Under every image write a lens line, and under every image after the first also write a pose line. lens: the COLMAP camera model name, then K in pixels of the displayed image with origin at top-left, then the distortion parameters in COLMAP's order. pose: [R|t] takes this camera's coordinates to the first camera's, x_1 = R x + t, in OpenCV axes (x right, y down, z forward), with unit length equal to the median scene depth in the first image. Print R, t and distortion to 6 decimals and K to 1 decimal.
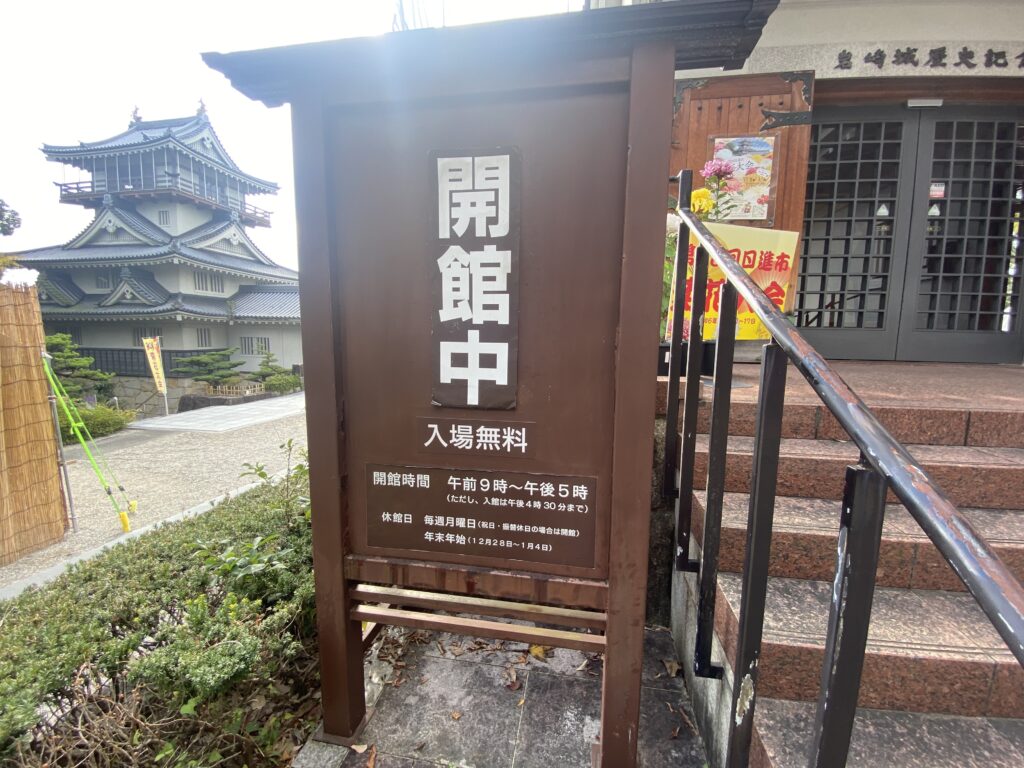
lens RADIAL K [[413.0, 0, 515.3], [0, 413.0, 383.5], [0, 0, 1]] dist [-0.003384, -0.000718]
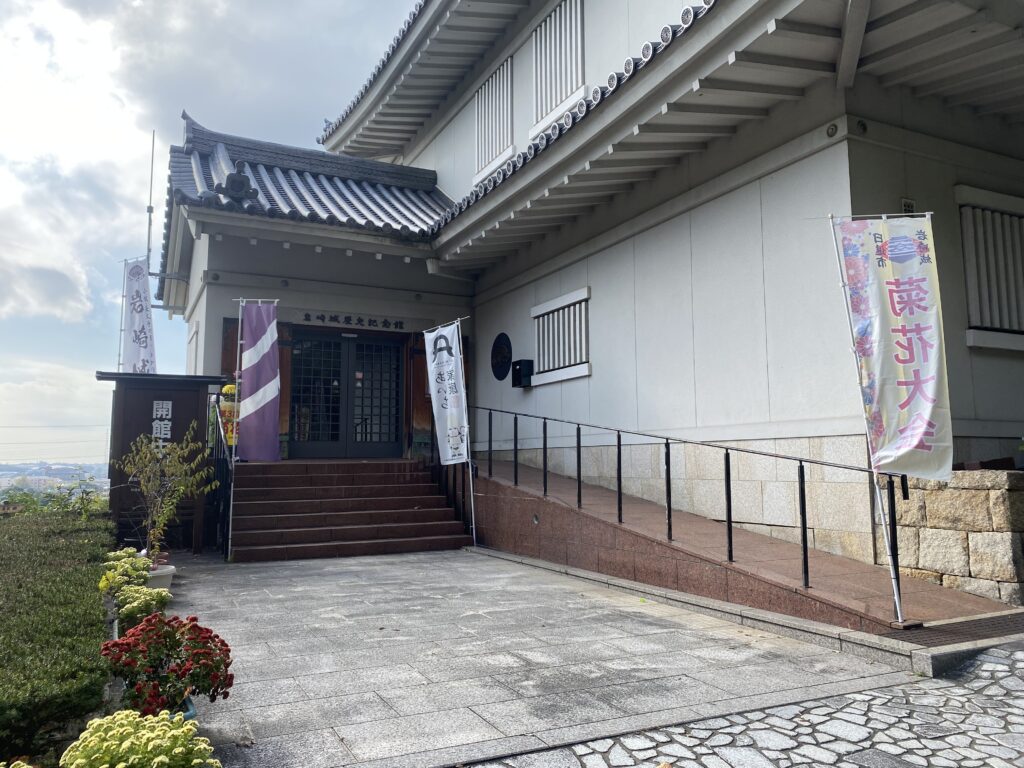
lens RADIAL K [[776.7, 0, 511.6], [0, 776.7, 381.9], [0, 0, 1]] dist [0.001882, 0.000262]
pose [[0.811479, 0.049466, 0.582284, -0.688007], [0.075933, 0.979039, -0.188991, 0.397705], [-0.579427, 0.197577, 0.790714, -2.784257]]
